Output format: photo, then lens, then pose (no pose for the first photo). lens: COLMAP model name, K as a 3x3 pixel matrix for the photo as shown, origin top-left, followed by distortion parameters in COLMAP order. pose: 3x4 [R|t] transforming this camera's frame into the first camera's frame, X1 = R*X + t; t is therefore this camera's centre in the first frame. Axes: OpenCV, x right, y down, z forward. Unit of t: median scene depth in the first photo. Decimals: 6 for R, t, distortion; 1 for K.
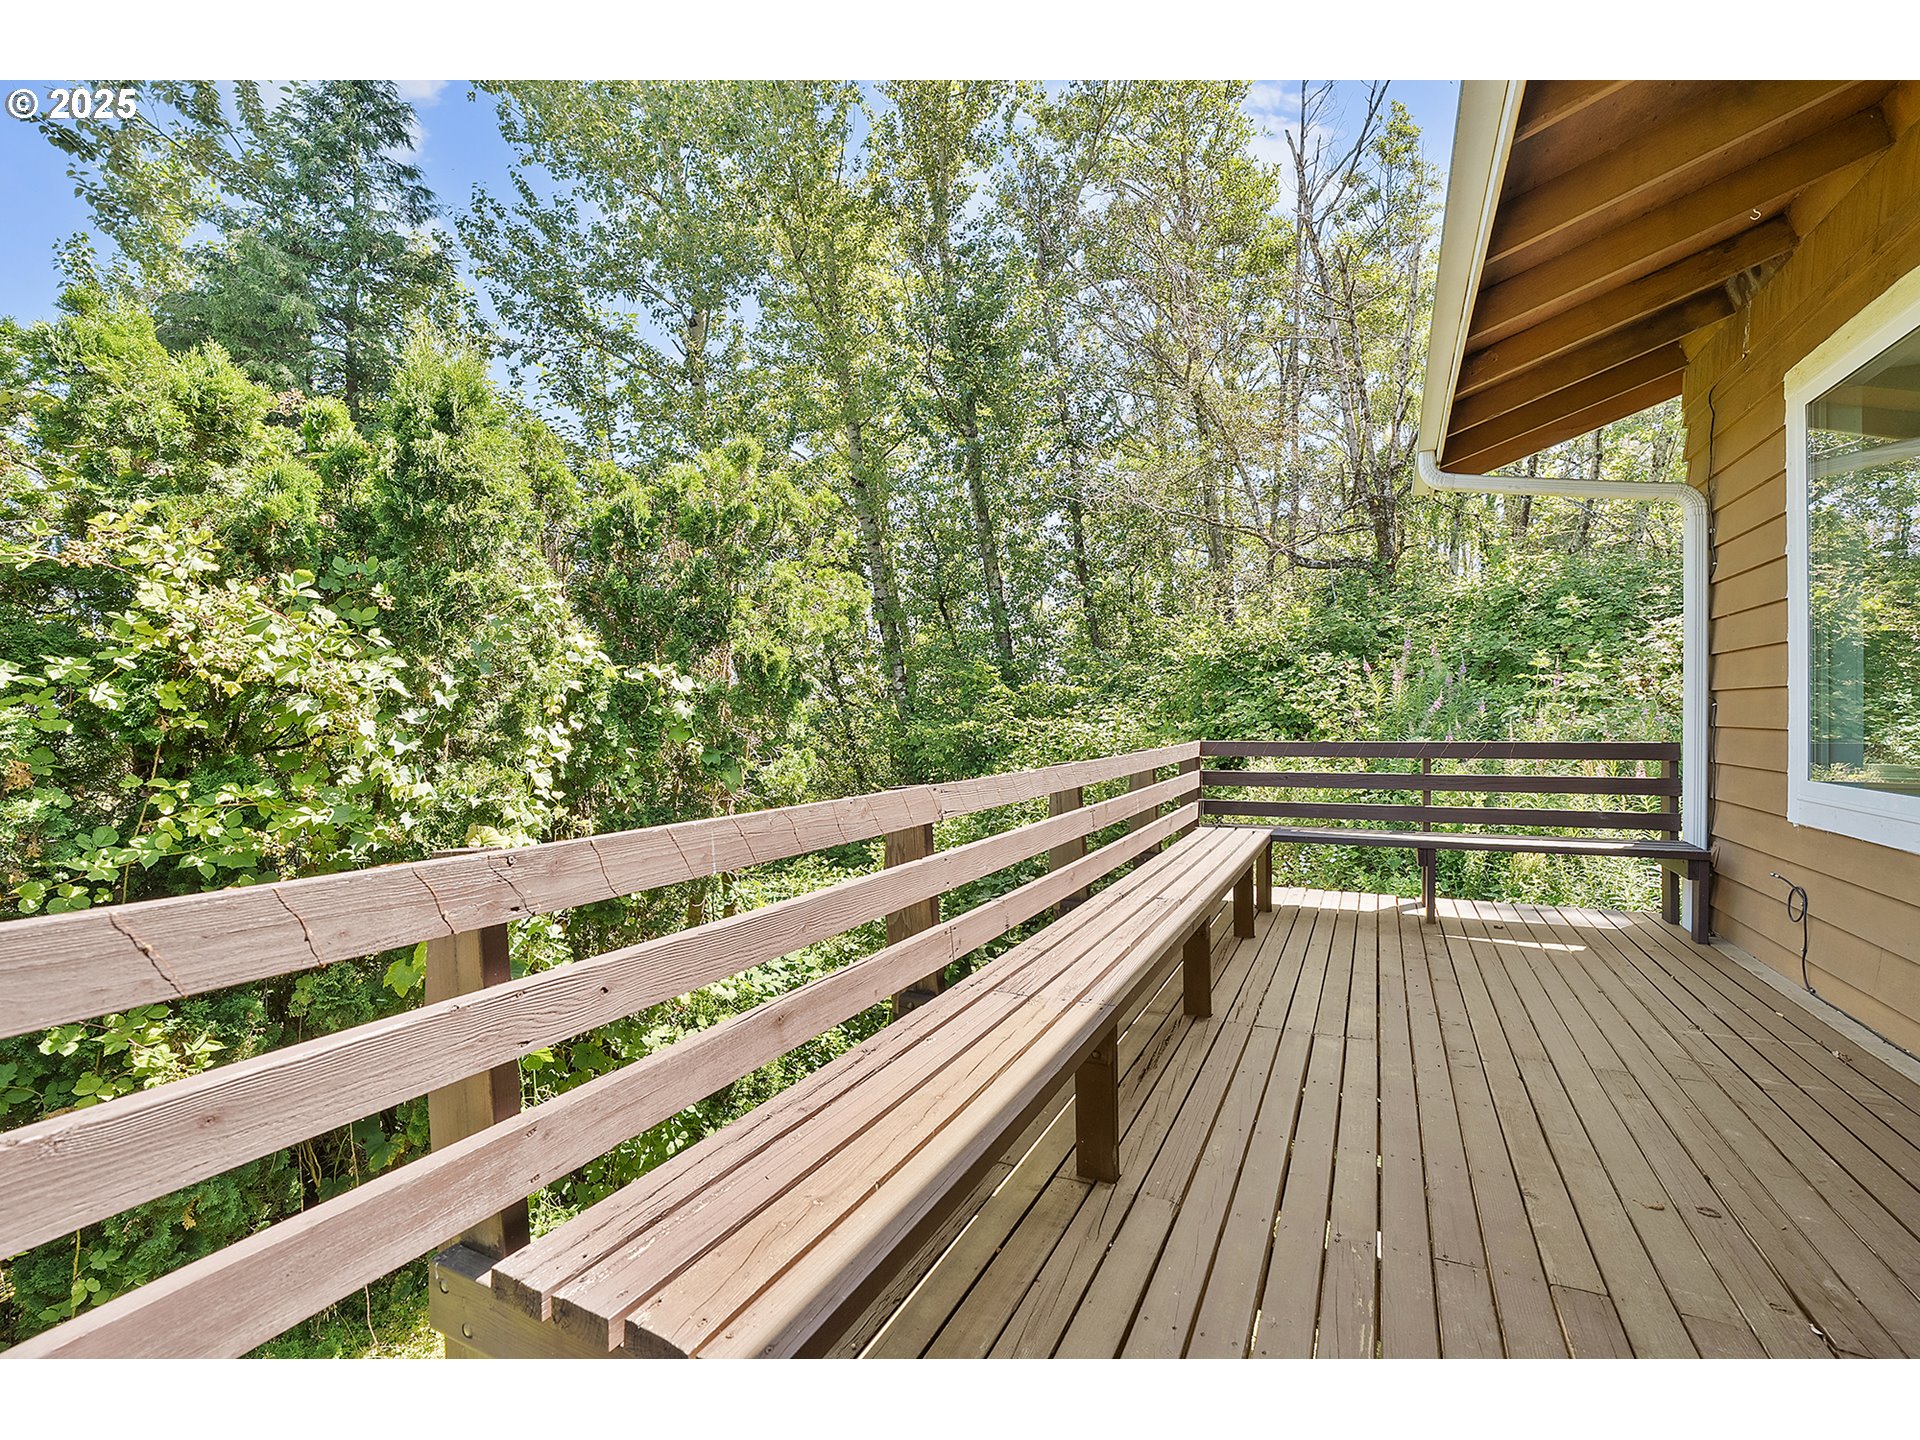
lens RADIAL K [[865.0, 0, 957.6], [0, 865.0, 715.9], [0, 0, 1]] dist [-0.054007, 0.021593]
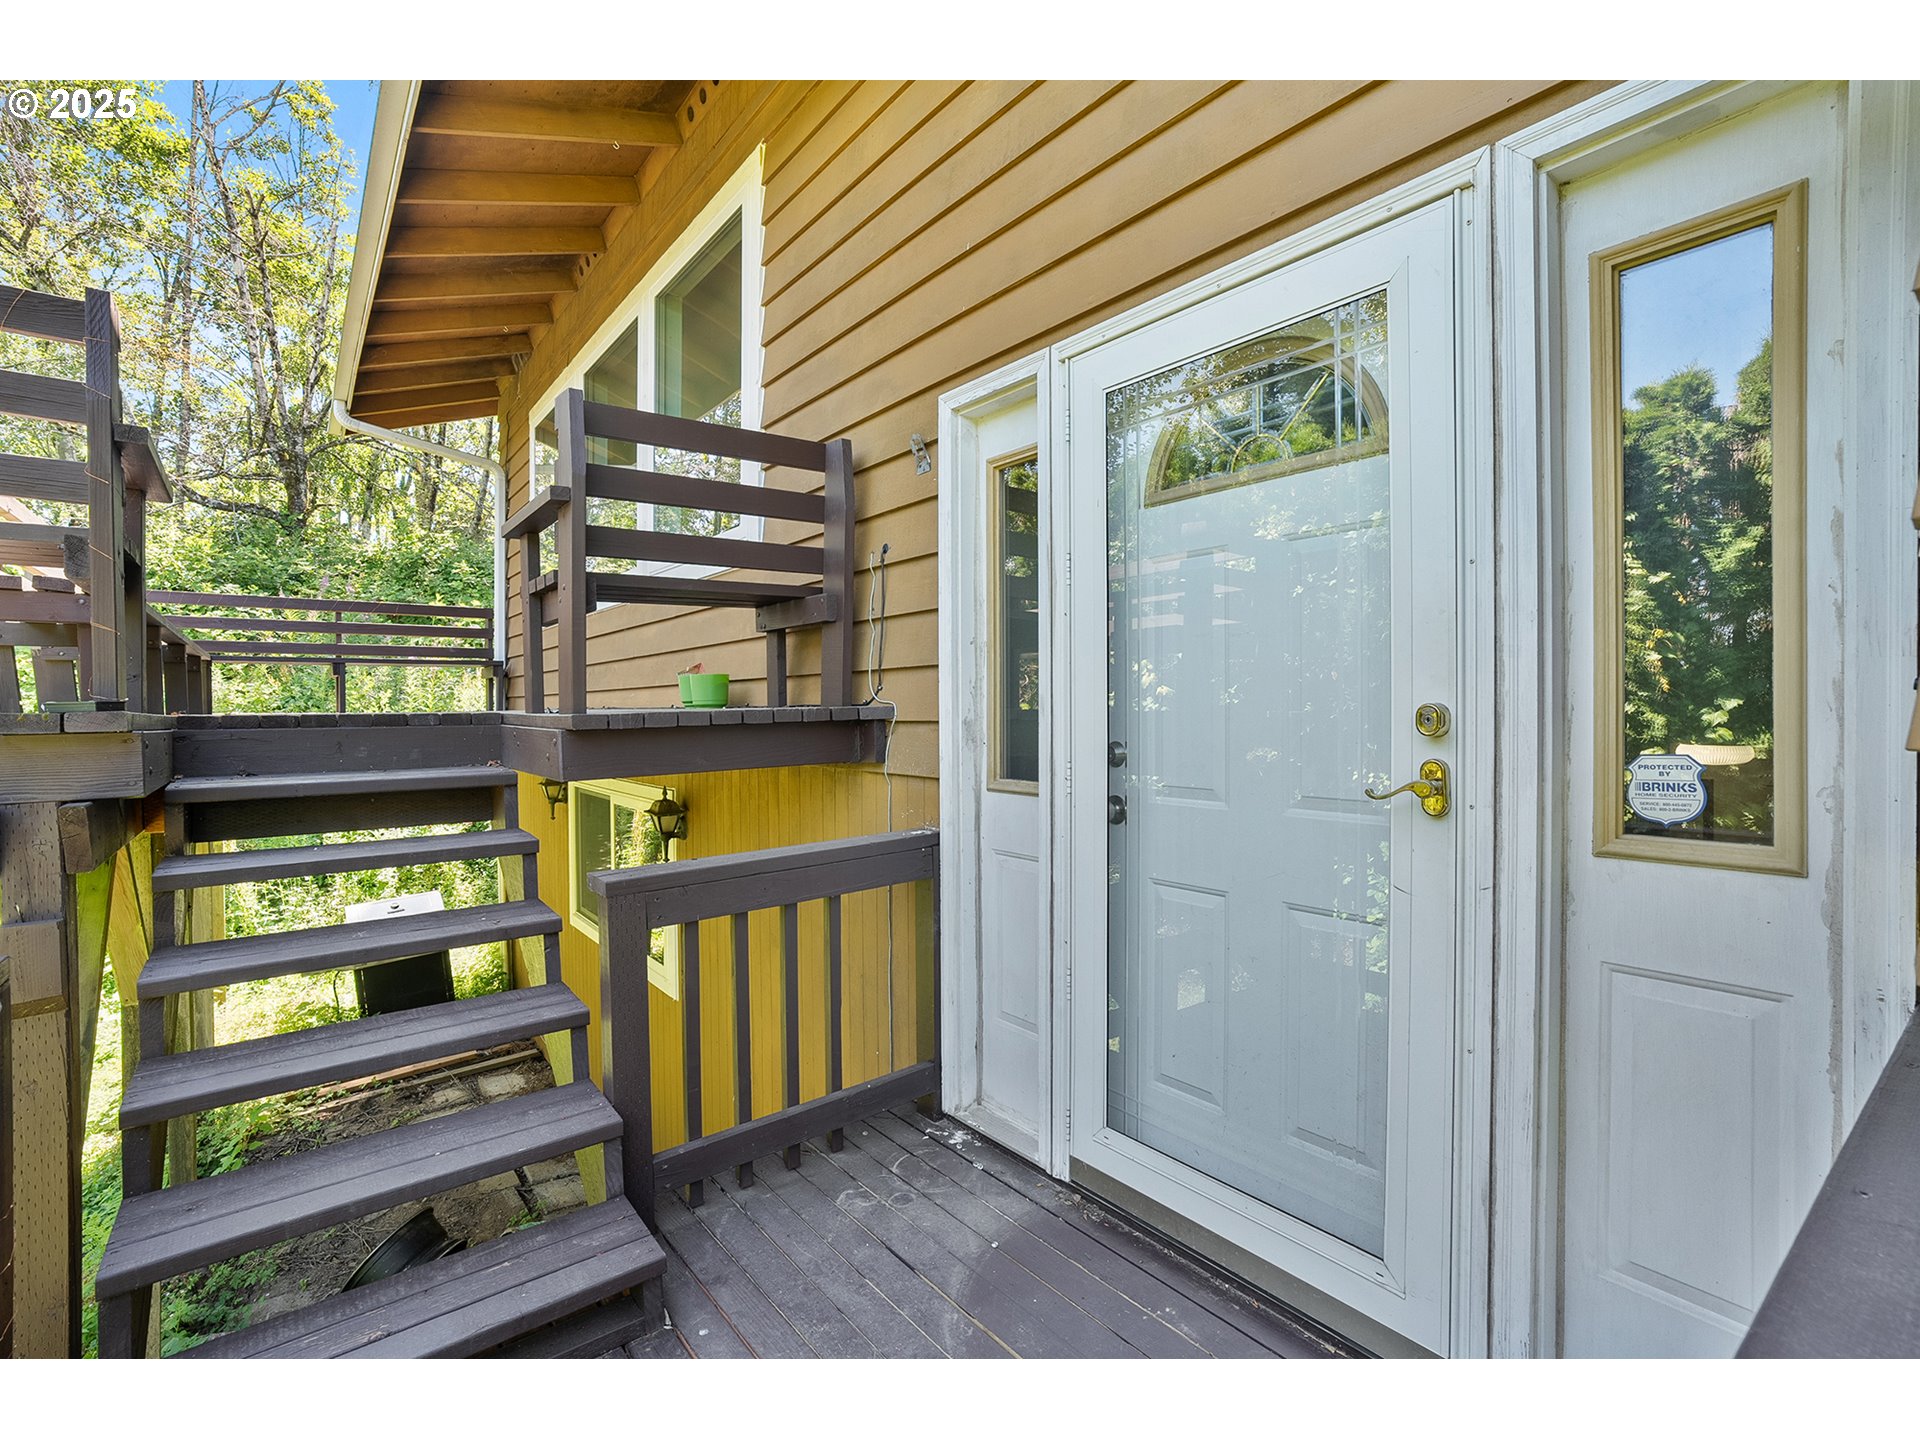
lens RADIAL K [[865.0, 0, 957.6], [0, 865.0, 715.9], [0, 0, 1]] dist [-0.054007, 0.021593]
pose [[0.422799, -0.008294, 0.906186, -0.094978], [0.008782, 0.999949, 0.005055, 0.069998], [-0.906181, 0.005821, 0.422850, -0.172271]]
